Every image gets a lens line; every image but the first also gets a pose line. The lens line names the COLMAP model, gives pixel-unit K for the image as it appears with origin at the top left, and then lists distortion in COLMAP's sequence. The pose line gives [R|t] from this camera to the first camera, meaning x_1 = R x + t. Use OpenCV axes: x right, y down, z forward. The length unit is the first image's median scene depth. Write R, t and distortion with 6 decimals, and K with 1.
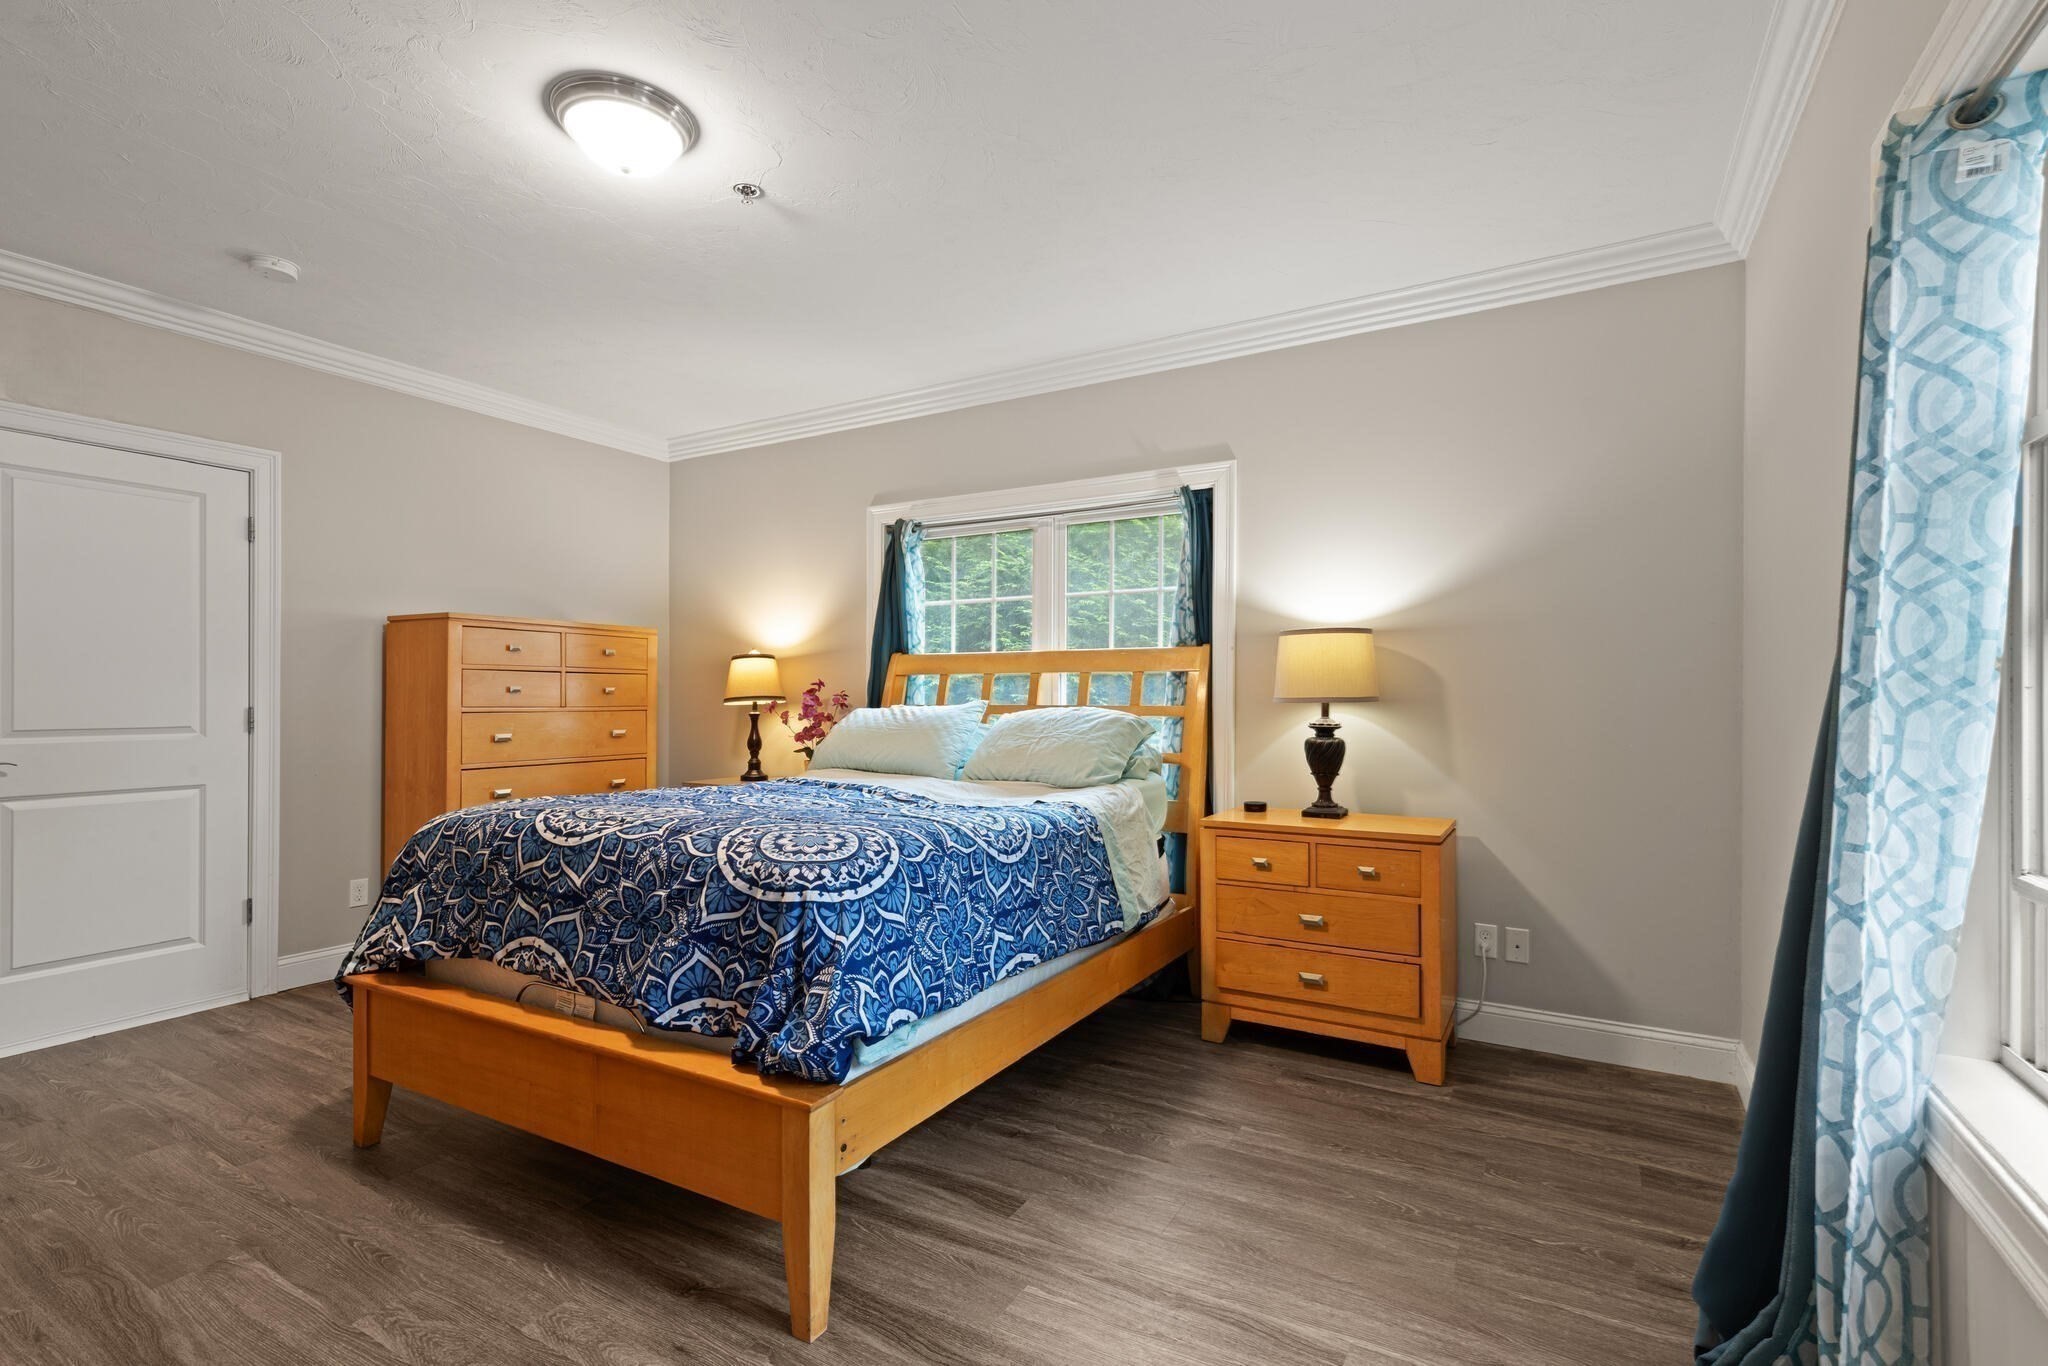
lens RADIAL K [[932.2, 0, 1027.5], [0, 932.2, 689.3], [0, 0, 1]] dist [0.006427, -0.000918]
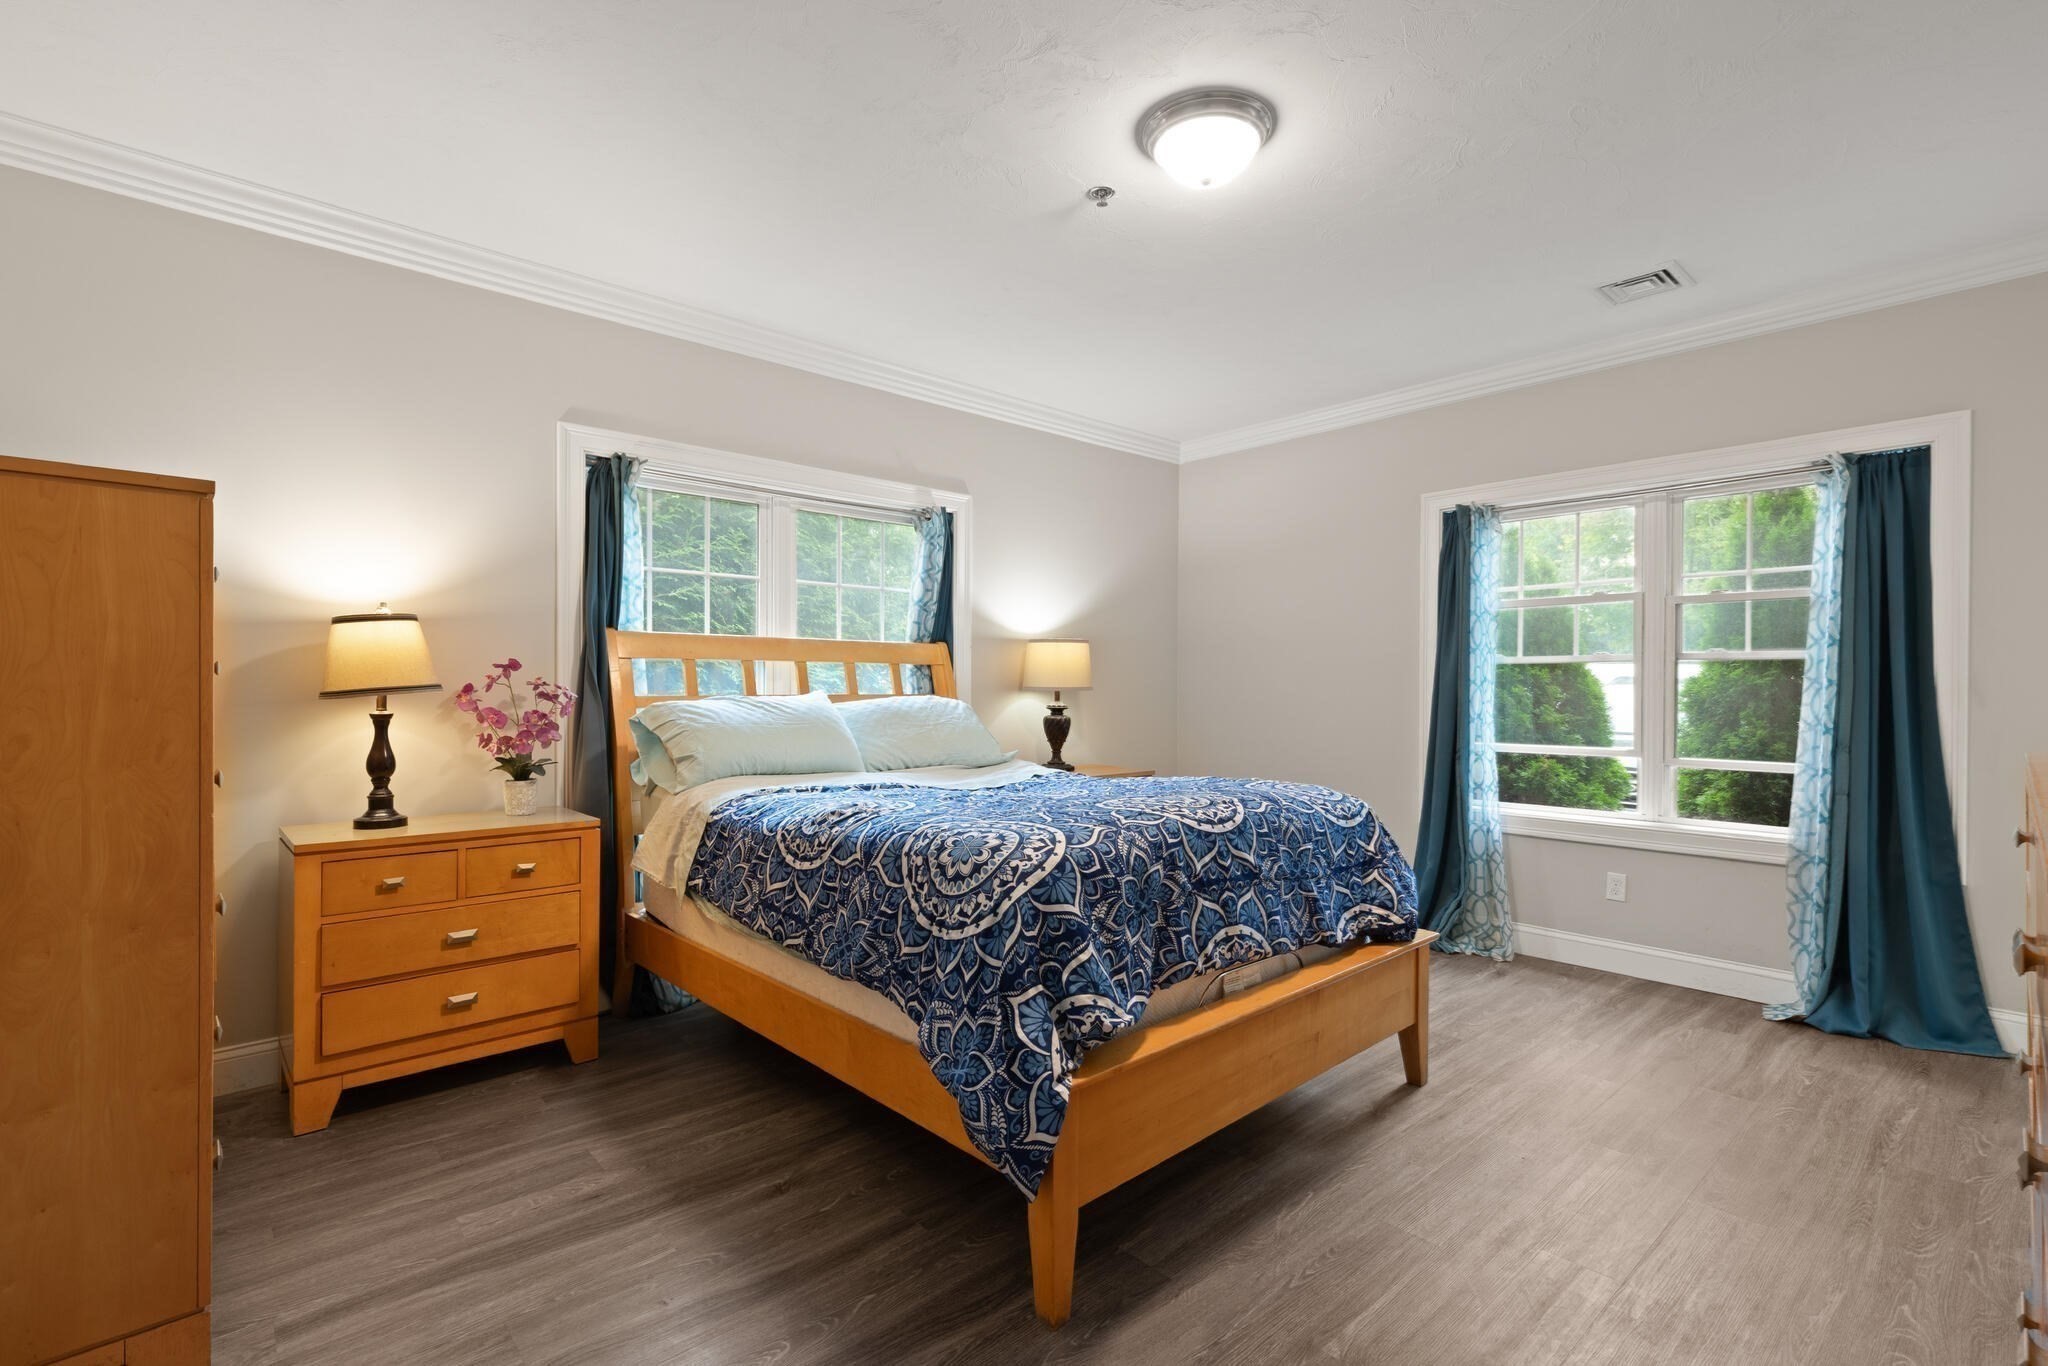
lens RADIAL K [[932.2, 0, 1024.6], [0, 932.2, 688.5], [0, 0, 1]] dist [0.006427, -0.000918]
pose [[0.302343, -0.002539, 0.953196, -0.813475], [-0.010753, 0.999924, 0.006074, 0.002243], [-0.953138, -0.012086, 0.302293, 0.477334]]
